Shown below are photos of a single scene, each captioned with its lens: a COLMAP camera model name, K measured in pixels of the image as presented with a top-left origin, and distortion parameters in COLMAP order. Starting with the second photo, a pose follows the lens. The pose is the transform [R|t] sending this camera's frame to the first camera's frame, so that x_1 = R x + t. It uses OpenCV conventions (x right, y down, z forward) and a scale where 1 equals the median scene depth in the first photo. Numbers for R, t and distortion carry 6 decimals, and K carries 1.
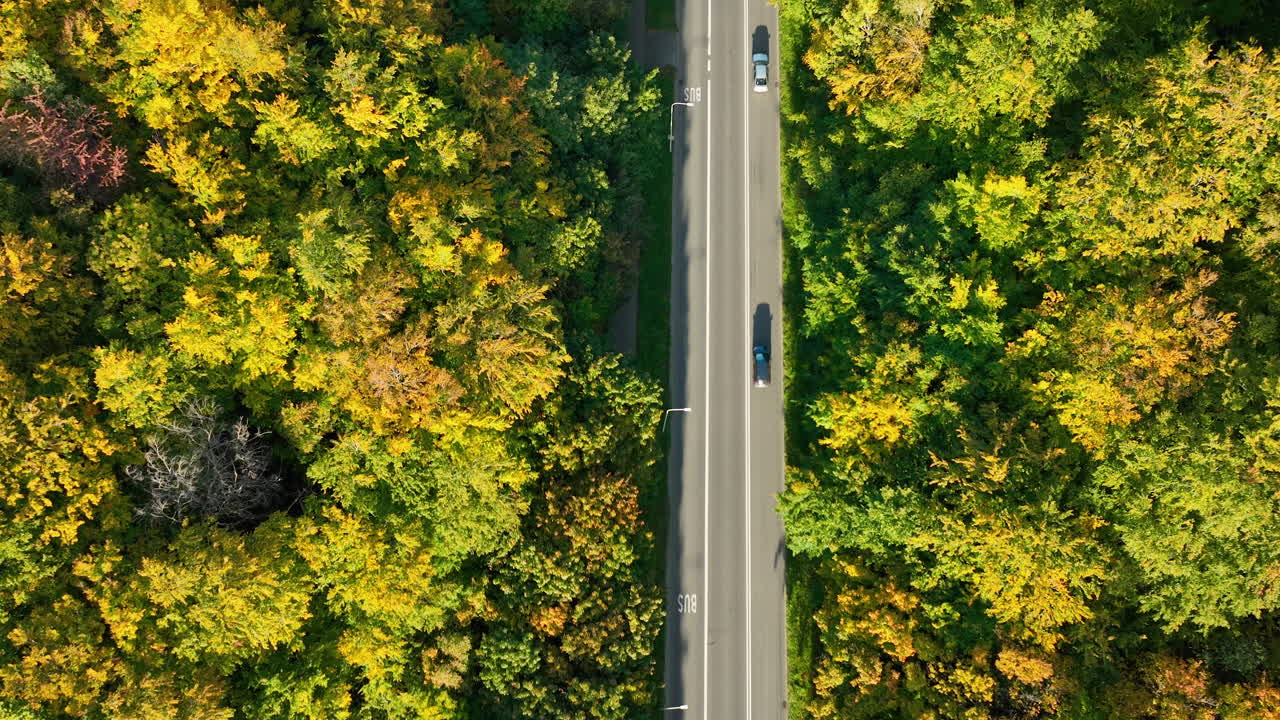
lens RADIAL K [[1127.6, 0, 665.9], [0, 1127.6, 359.9], [0, 0, 1]] dist [-0.085317, 0.113734]
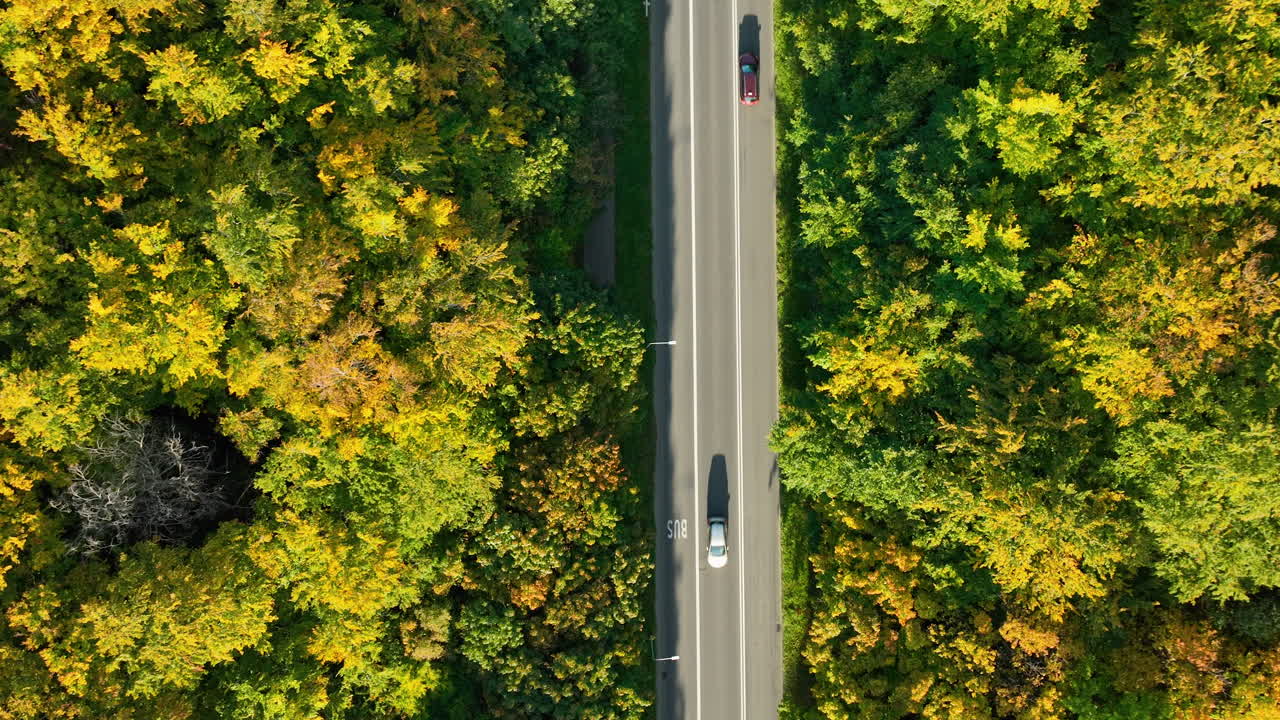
lens RADIAL K [[1127.6, 0, 665.9], [0, 1127.6, 359.9], [0, 0, 1]] dist [-0.085317, 0.113734]
pose [[0.999648, -0.026526, -0.001051, 0.016864], [0.025973, 0.969080, 0.245377, -0.191052], [-0.005491, -0.245317, 0.969427, 0.129075]]
